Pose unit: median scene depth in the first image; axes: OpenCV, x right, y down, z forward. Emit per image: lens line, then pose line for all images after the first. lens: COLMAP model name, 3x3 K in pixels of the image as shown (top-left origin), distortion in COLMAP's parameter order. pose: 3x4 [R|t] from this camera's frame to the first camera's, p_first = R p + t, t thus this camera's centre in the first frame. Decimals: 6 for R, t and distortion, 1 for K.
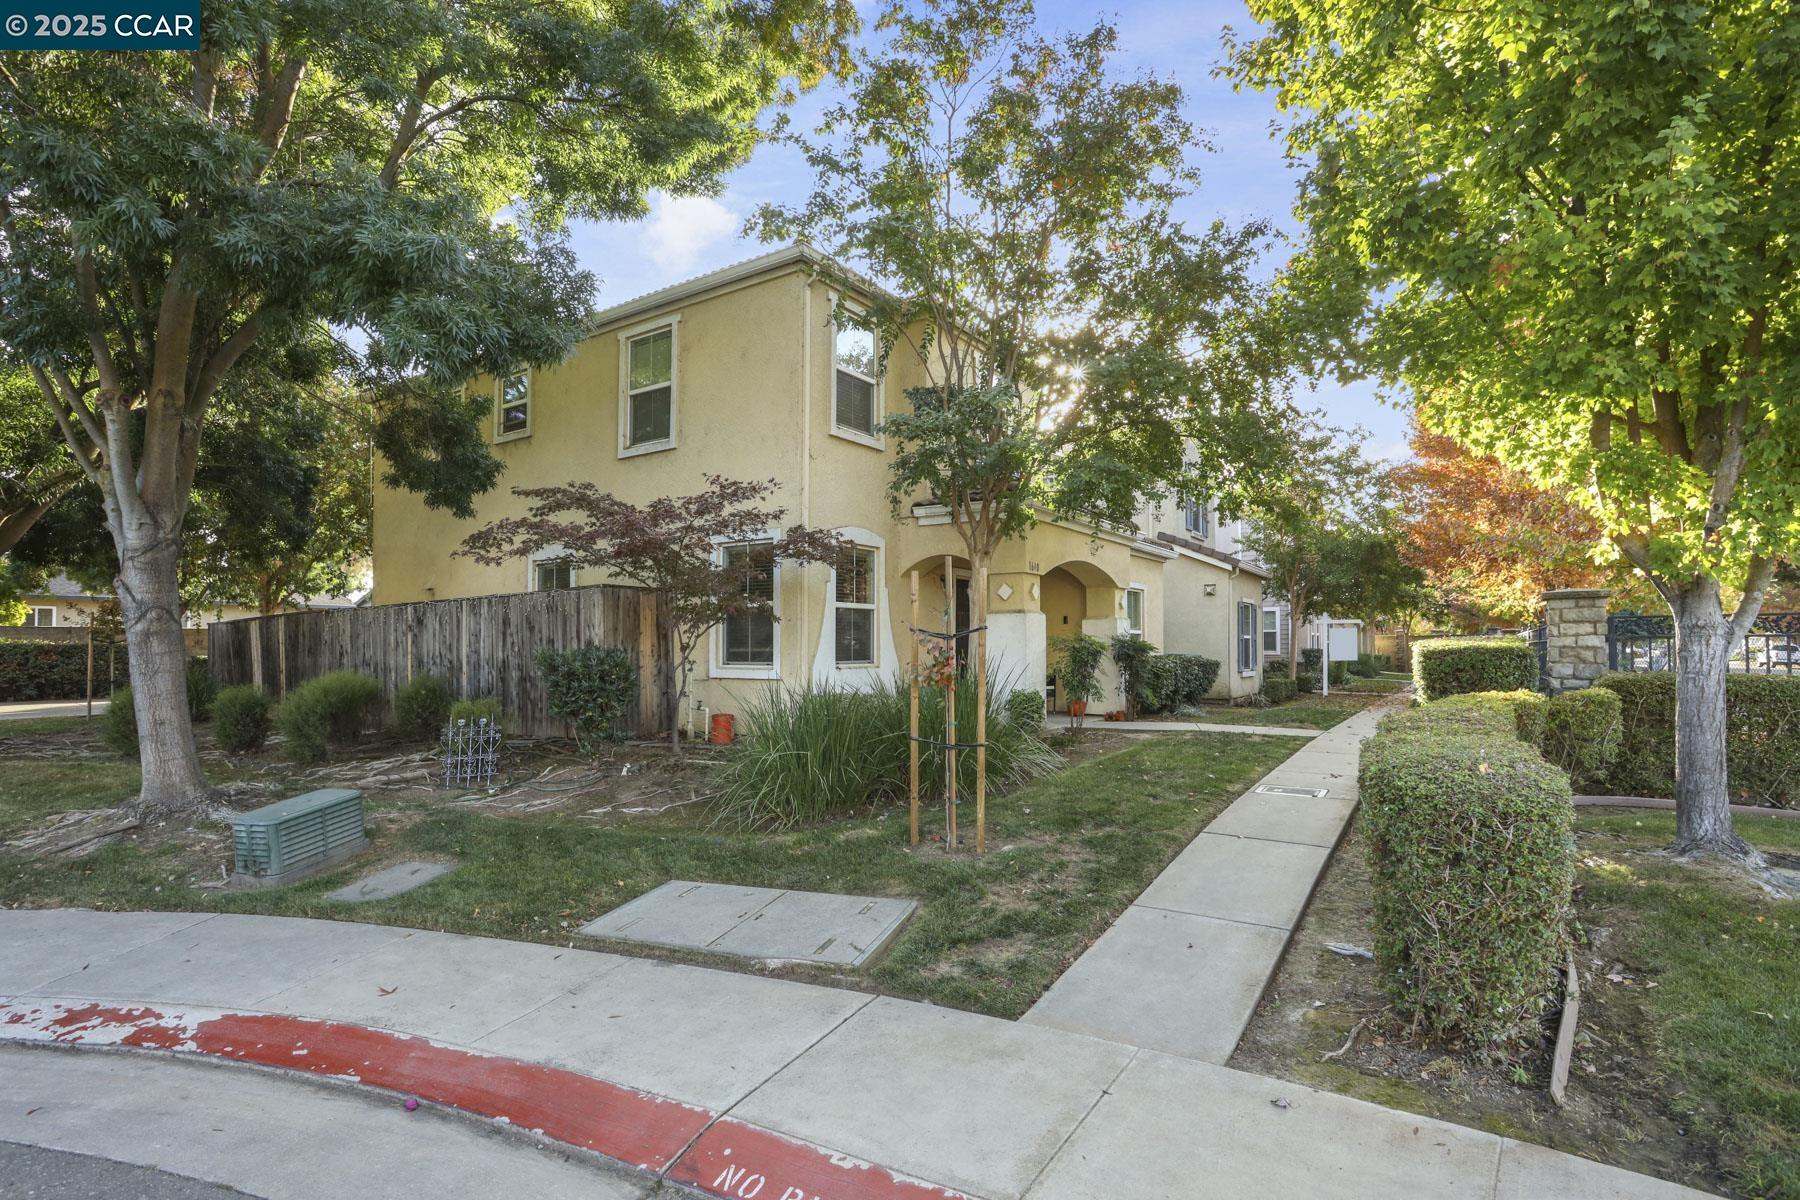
lens RADIAL K [[883.6, 0, 893.9], [0, 883.6, 583.7], [0, 0, 1]] dist [-0.078401, 0.034155]
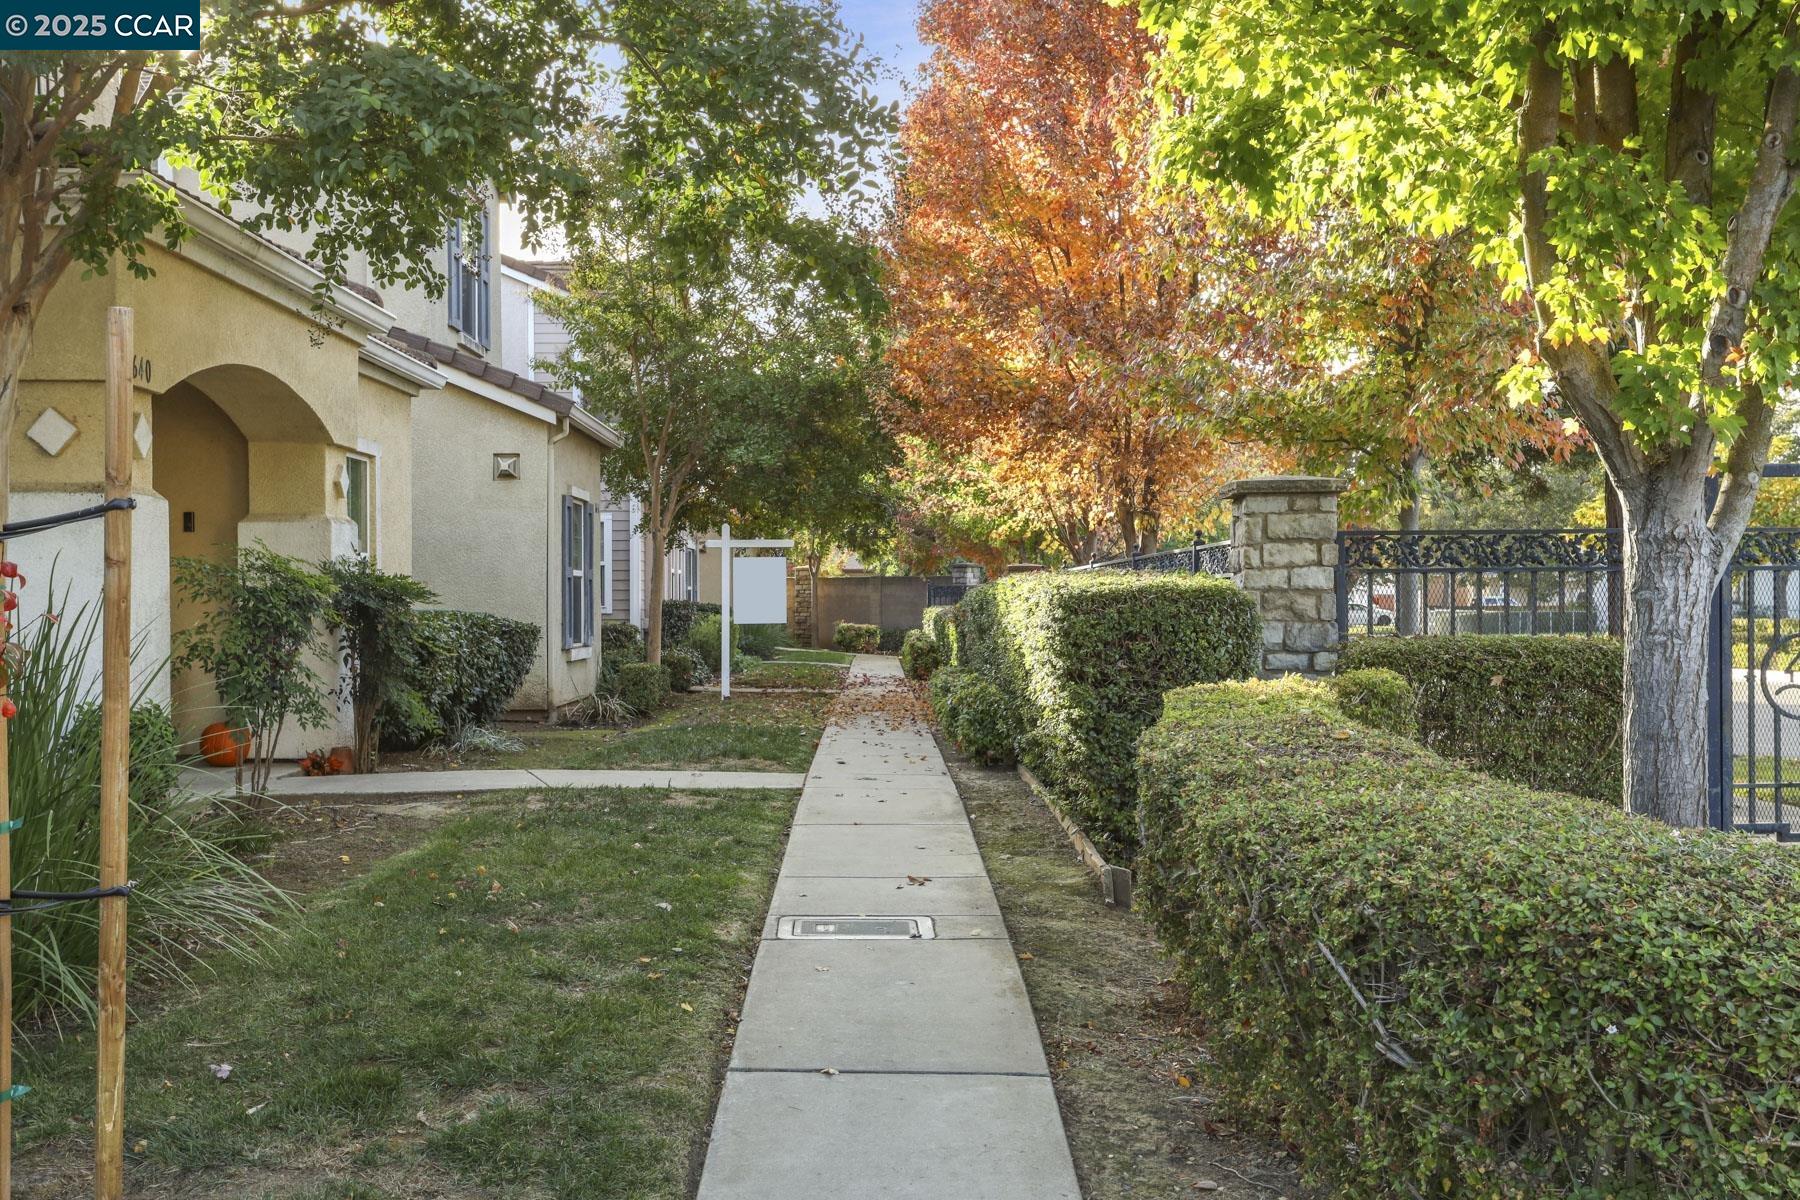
lens RADIAL K [[1892.3, 0, 900.0], [0, 1892.3, 600.0], [0, 0, 1]] dist [0.019923, 0.030365]
pose [[0.827362, -0.003651, 0.561657, -0.022432], [-0.036520, 0.997513, 0.060280, 0.017264], [-0.560480, -0.070385, 0.825171, 0.161545]]
